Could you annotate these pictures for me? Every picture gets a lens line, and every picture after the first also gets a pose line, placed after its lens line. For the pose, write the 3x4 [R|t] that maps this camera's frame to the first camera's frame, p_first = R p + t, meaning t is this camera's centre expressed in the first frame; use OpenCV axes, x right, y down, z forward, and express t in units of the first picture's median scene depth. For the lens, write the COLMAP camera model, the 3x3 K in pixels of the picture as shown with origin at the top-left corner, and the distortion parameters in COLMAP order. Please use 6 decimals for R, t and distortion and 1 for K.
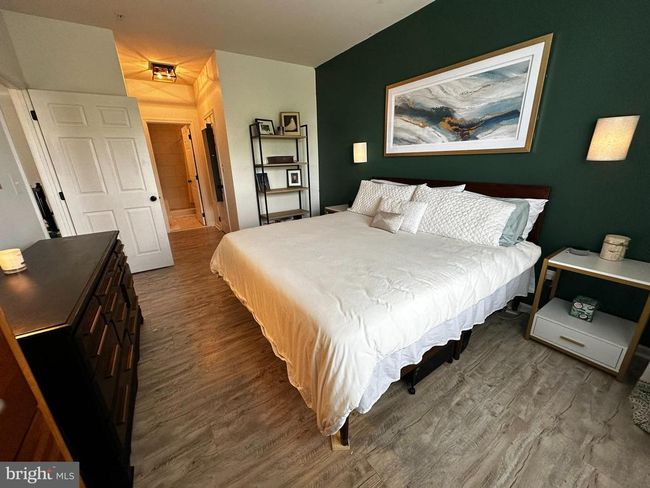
lens RADIAL K [[260.4, 0, 329.3], [0, 260.4, 243.4], [0, 0, 1]] dist [-0.000291, 0.000449]
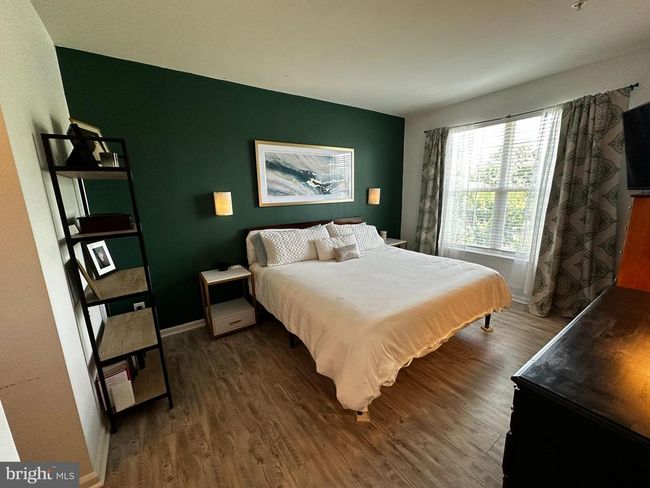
lens RADIAL K [[260.4, 0, 327.7], [0, 260.4, 243.9], [0, 0, 1]] dist [-0.000291, 0.000449]
pose [[-0.019508, -0.155396, 0.987660, -0.898561], [0.345652, 0.925887, 0.152504, -0.307847], [-0.938160, 0.344362, 0.035651, 0.894946]]
